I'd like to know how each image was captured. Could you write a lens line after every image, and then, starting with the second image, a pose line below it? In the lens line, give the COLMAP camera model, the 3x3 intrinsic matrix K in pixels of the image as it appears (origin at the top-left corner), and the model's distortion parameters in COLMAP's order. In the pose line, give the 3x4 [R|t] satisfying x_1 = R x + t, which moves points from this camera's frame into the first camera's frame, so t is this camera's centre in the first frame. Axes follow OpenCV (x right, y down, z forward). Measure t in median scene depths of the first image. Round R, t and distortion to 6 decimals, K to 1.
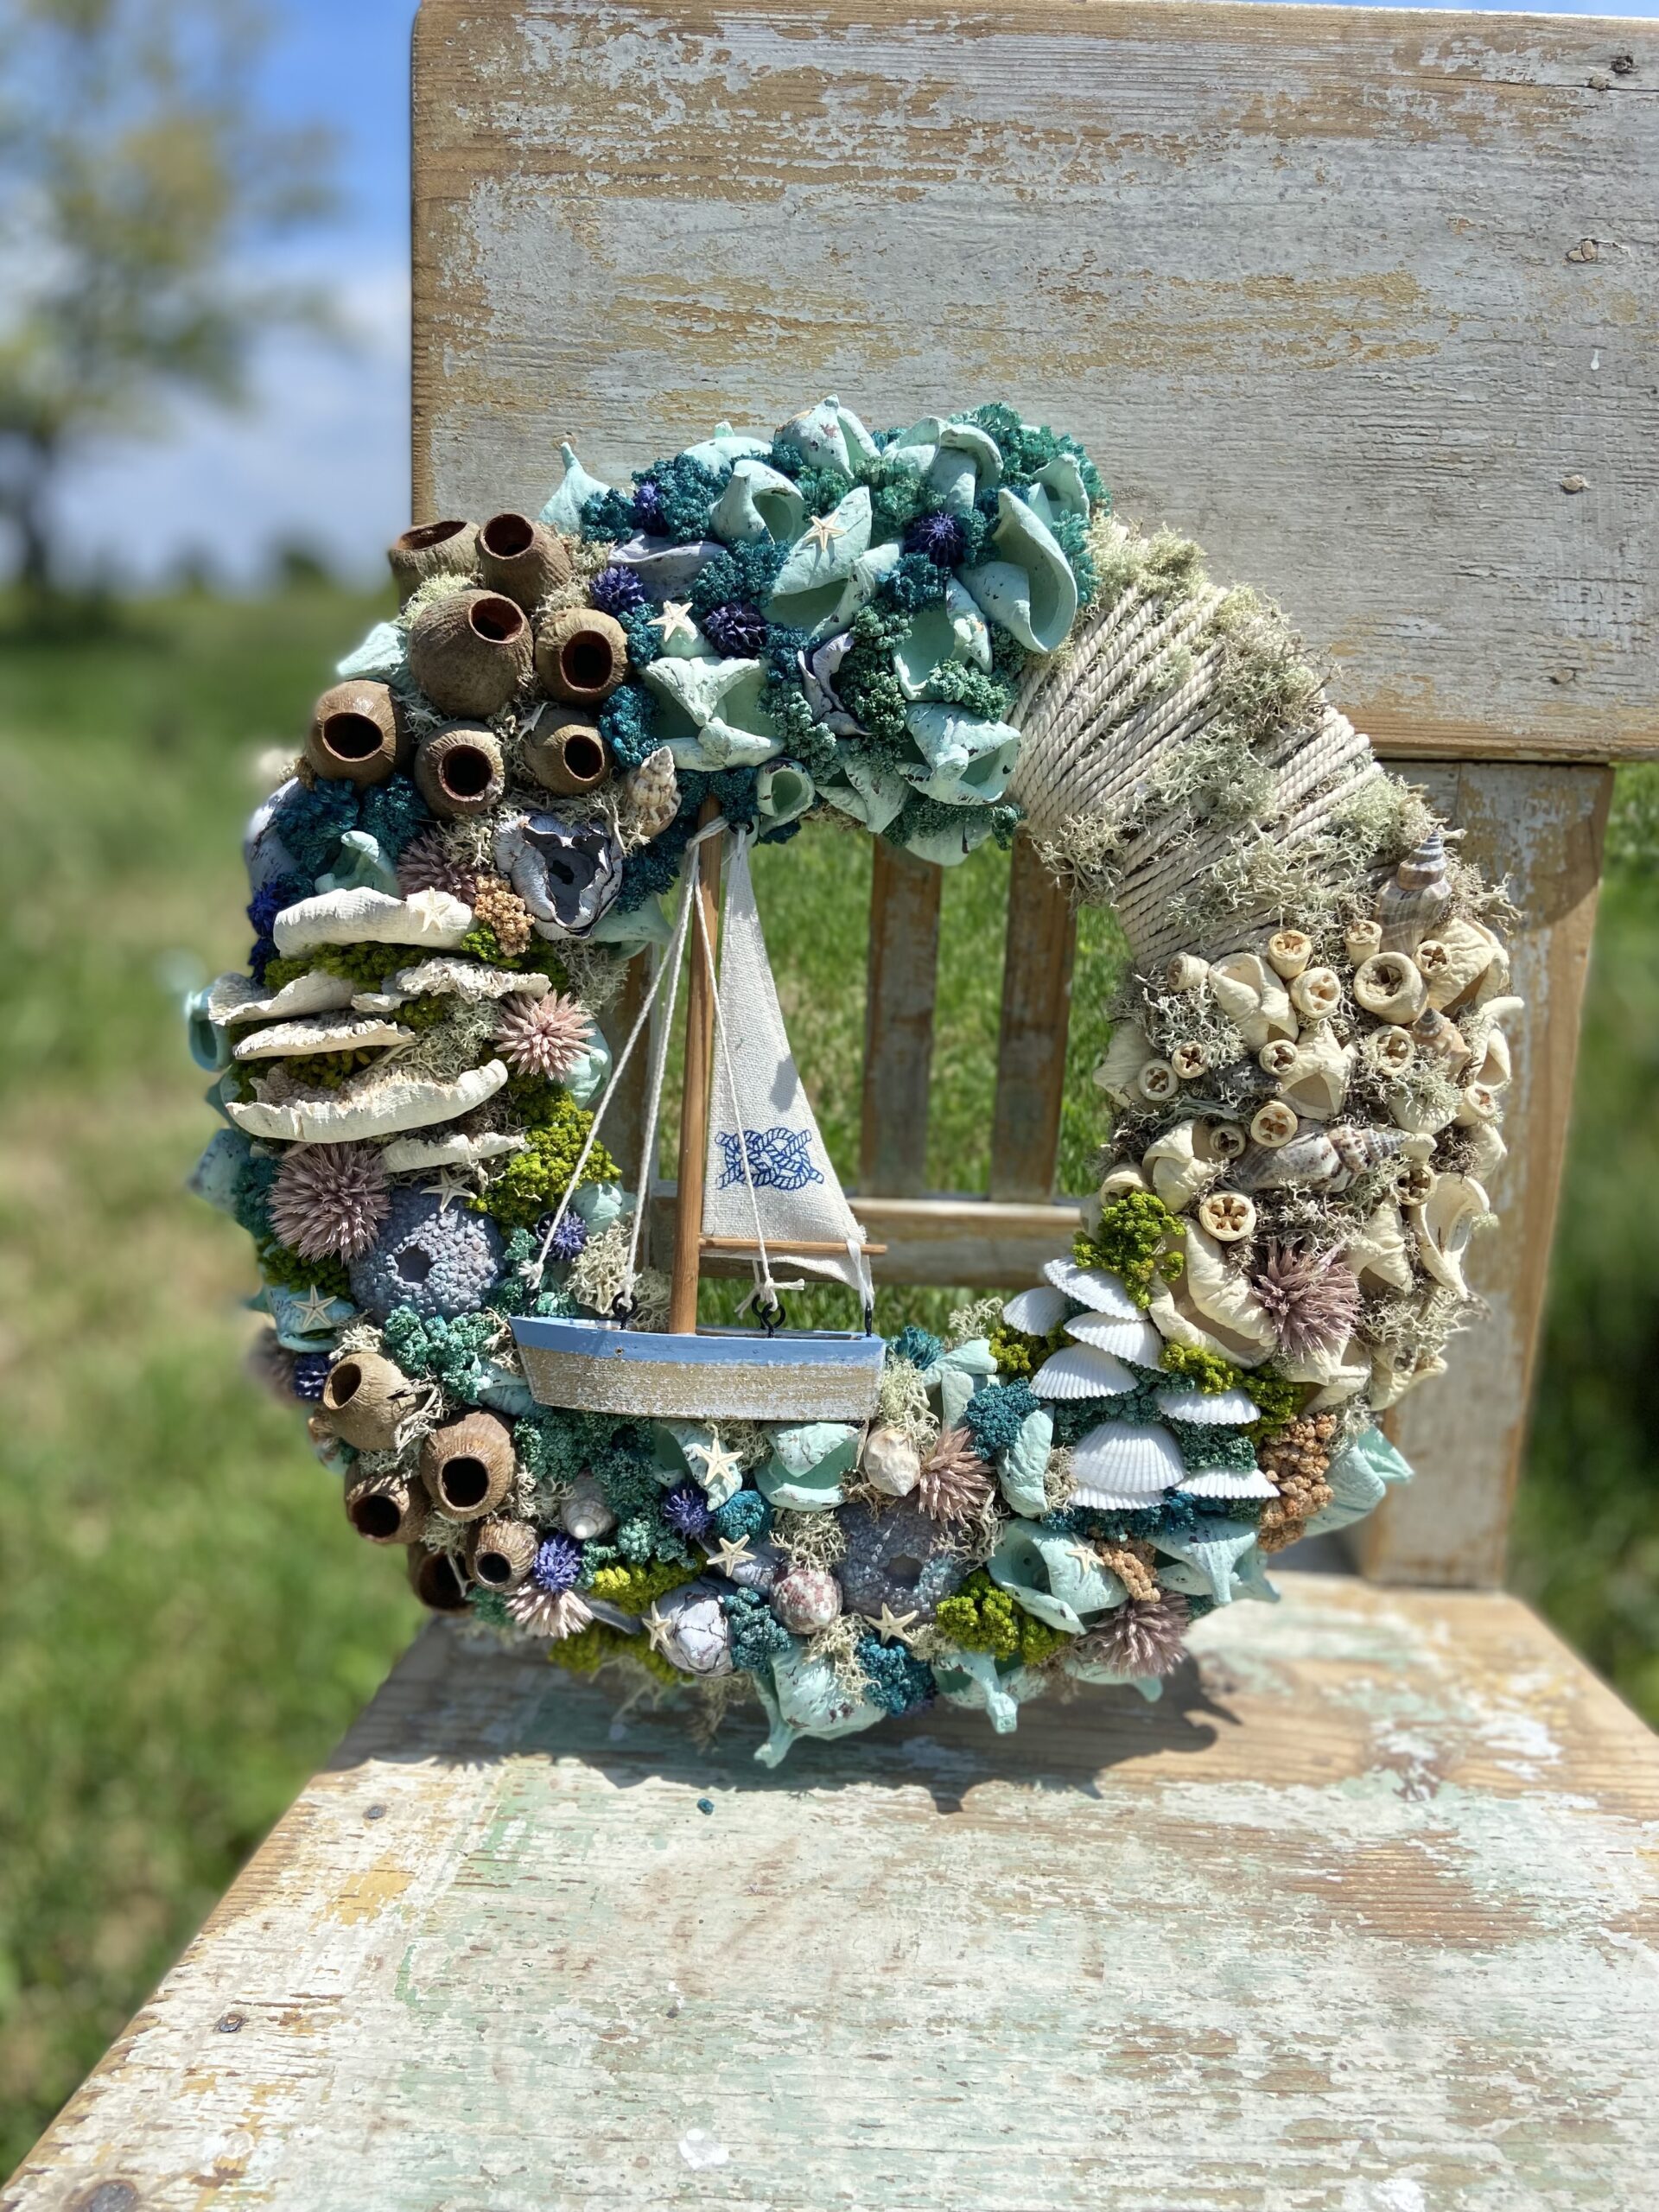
lens RADIAL K [[1709.3, 0, 826.1], [0, 1709.3, 1102.6], [0, 0, 1]] dist [0.115376, -0.170530]
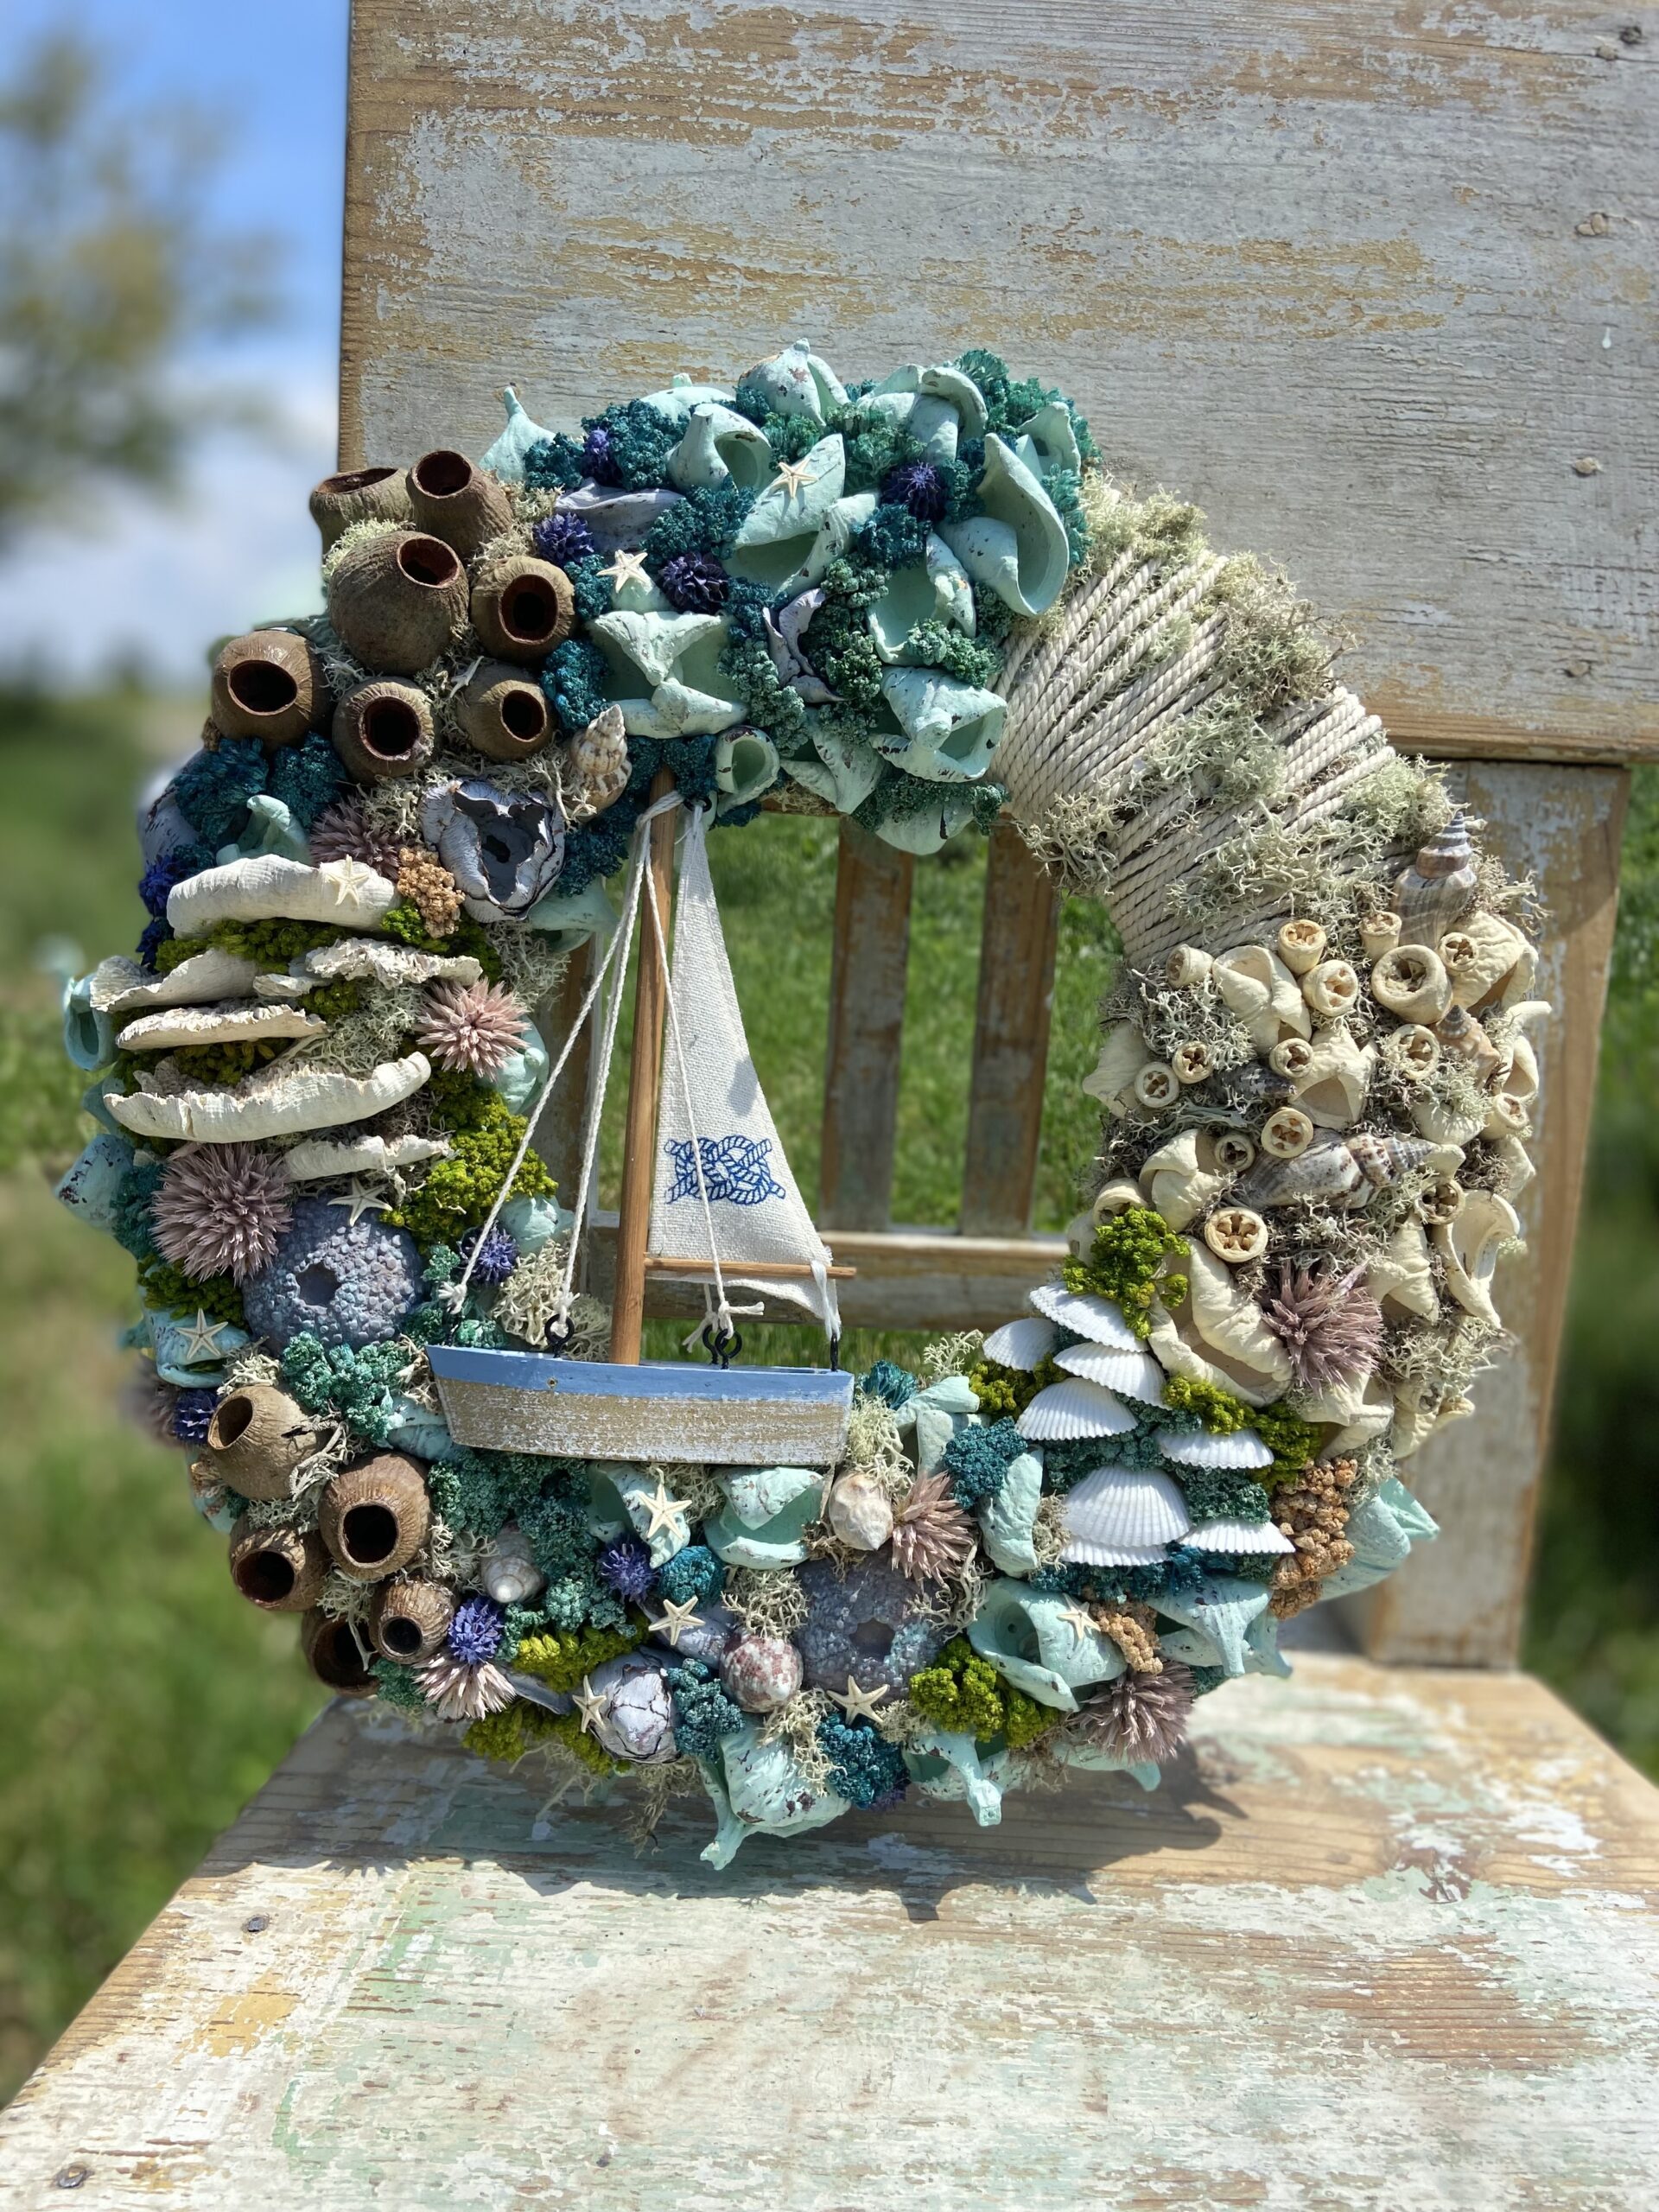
lens RADIAL K [[1709.3, 0, 824.5], [0, 1709.3, 1106.9], [0, 0, 1]] dist [0.115376, -0.170530]
pose [[0.999214, 0.010002, 0.038354, -0.016167], [-0.007713, 0.998207, -0.059360, 0.053770], [-0.038879, 0.059017, 0.997500, 0.107341]]
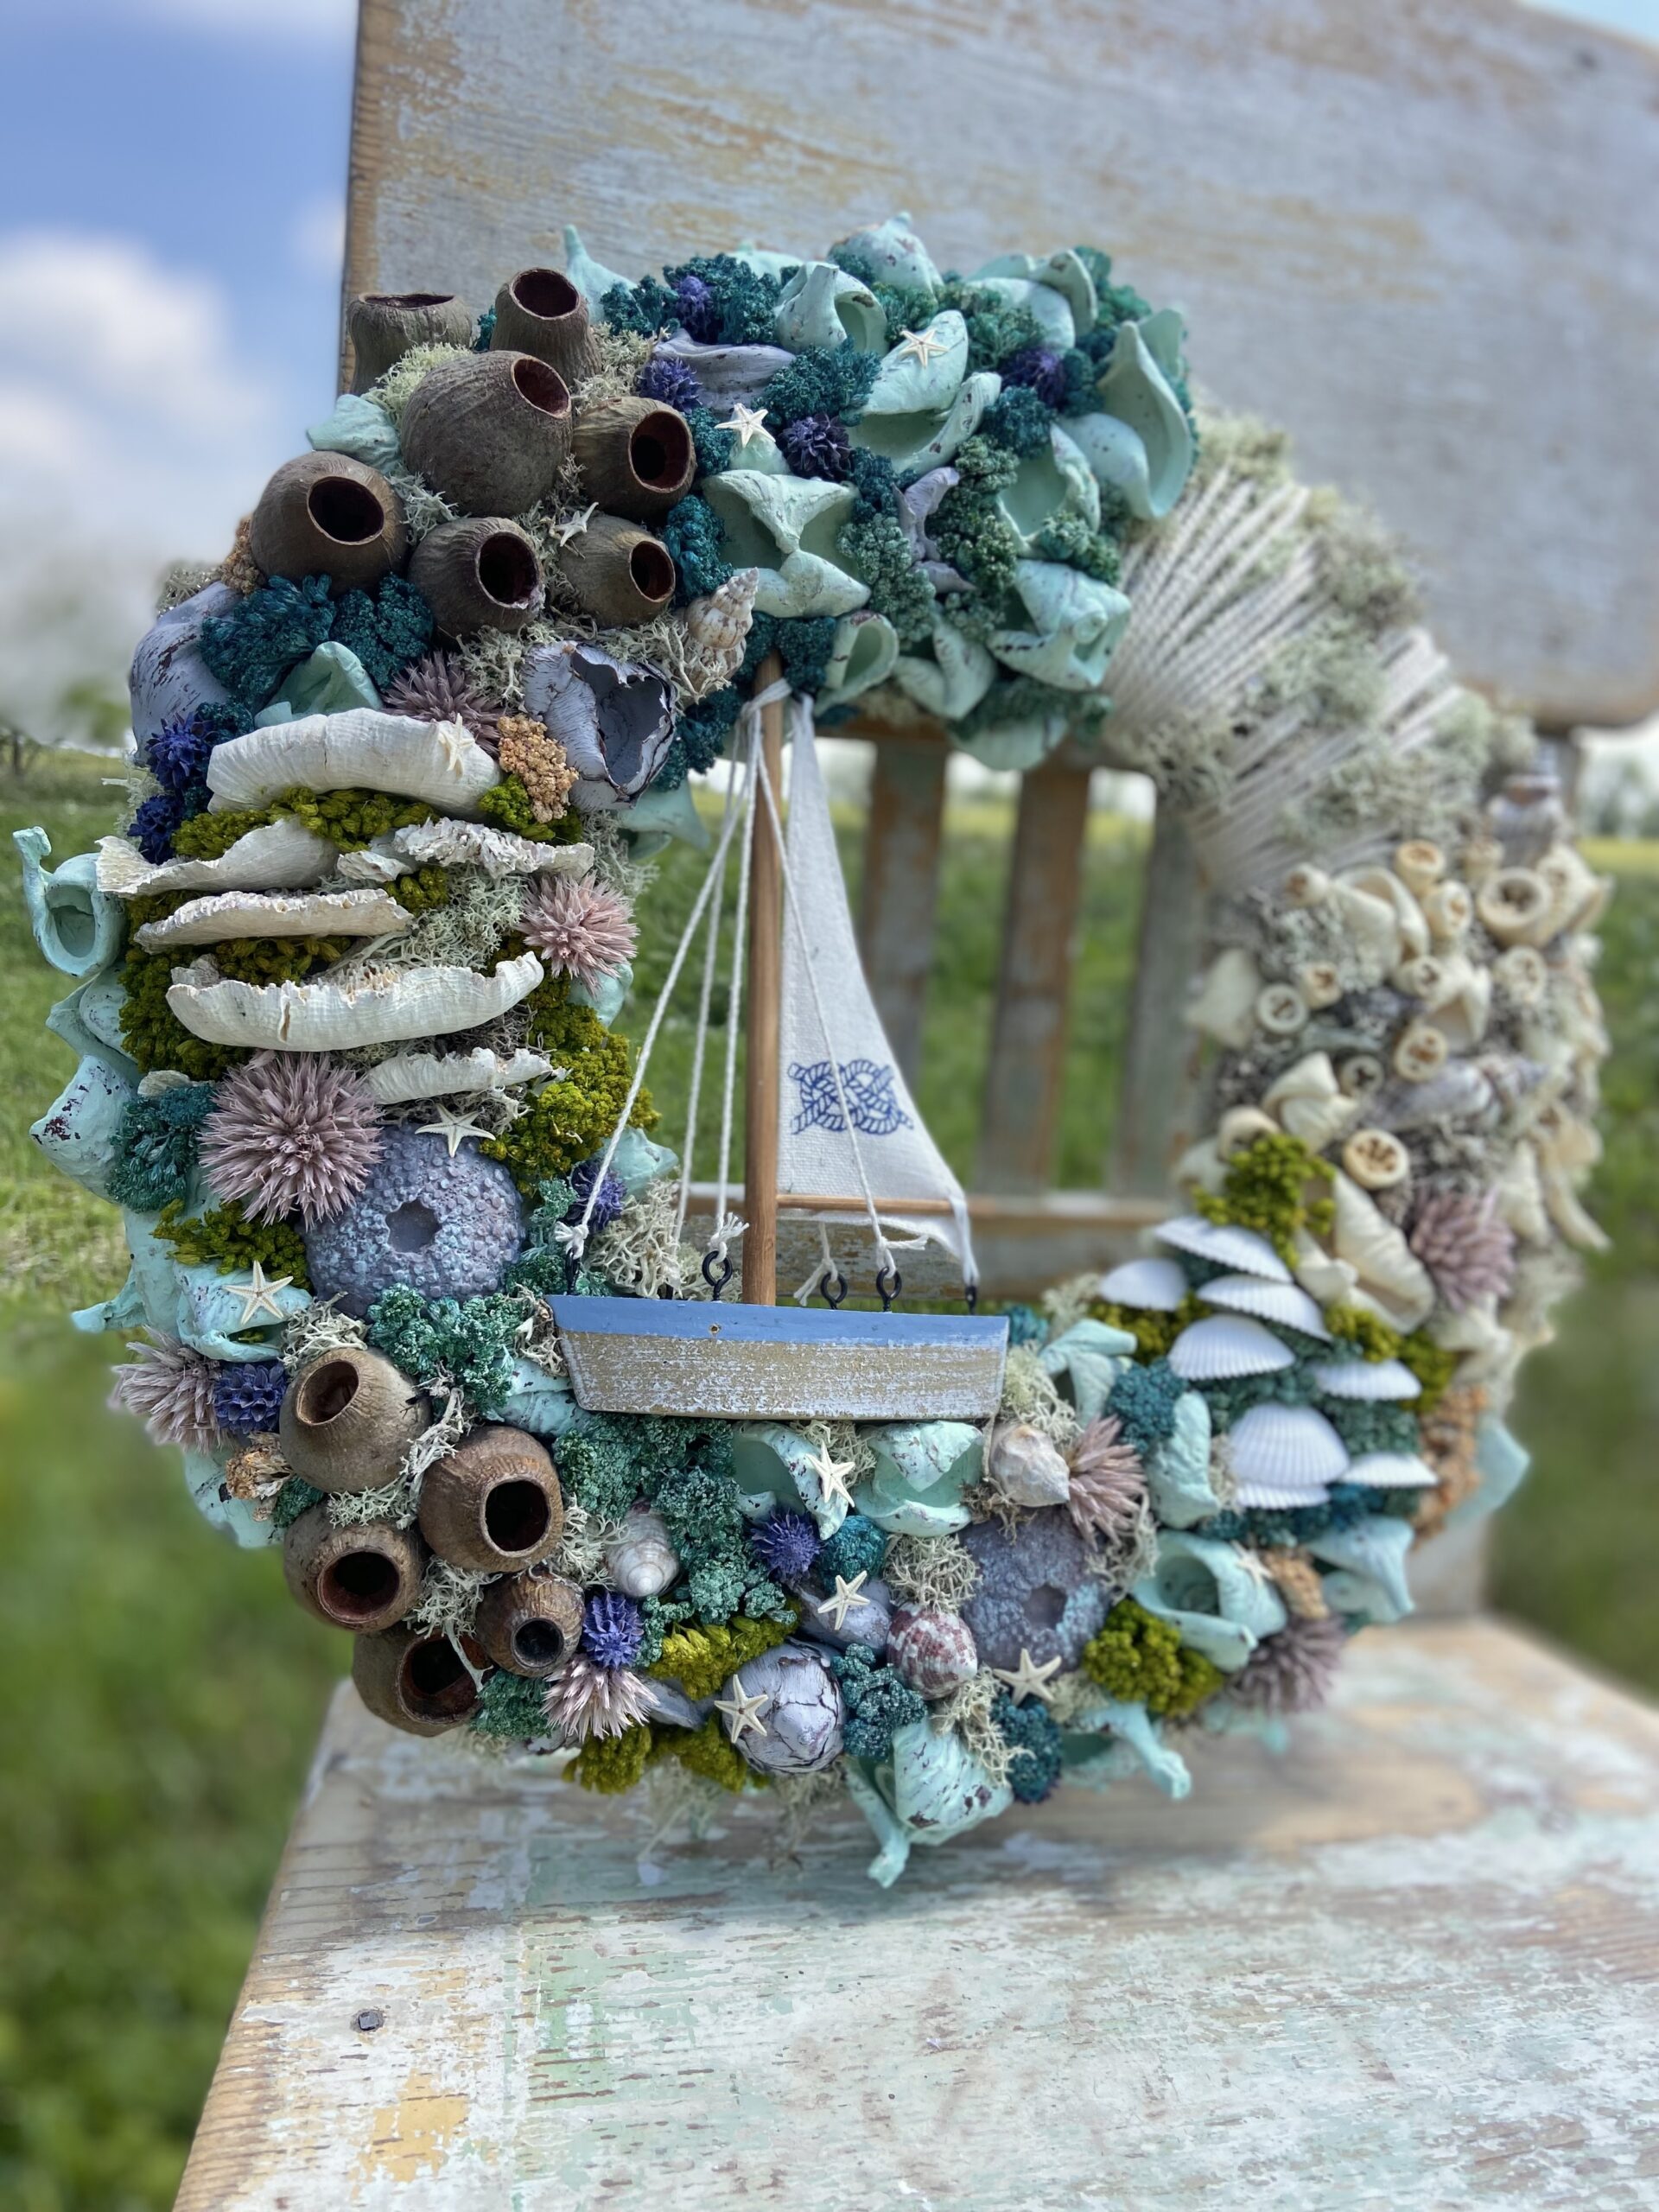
lens RADIAL K [[1709.3, 0, 830.4], [0, 1709.3, 1105.6], [0, 0, 1]] dist [0.115376, -0.170530]
pose [[0.950756, 0.011041, 0.309743, -0.298112], [0.024308, 0.993631, -0.110031, 0.127652], [-0.308985, 0.112142, 0.944432, 0.251553]]
